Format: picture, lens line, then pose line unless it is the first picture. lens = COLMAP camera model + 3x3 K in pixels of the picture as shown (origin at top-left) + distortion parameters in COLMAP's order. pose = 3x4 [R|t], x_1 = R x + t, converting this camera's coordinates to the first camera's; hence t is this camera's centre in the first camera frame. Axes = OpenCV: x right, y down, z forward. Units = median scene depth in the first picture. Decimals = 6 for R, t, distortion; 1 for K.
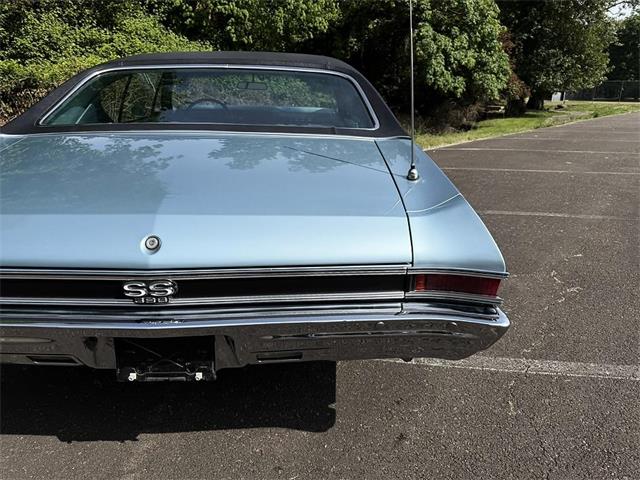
lens RADIAL K [[458.6, 0, 317.6], [0, 458.6, 234.8], [0, 0, 1]] dist [0.023405, -0.017530]
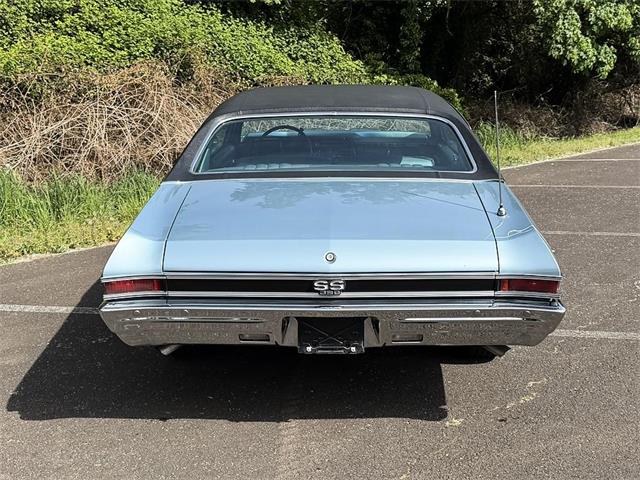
lens RADIAL K [[801.2, 0, 322.3], [0, 801.2, 242.3], [0, 0, 1]] dist [0.070896, 0.000000]
pose [[0.998382, -0.002208, -0.056824, -0.148378], [-0.002336, 0.996810, -0.079783, 0.120187], [0.056819, 0.079787, 0.995191, -1.113136]]
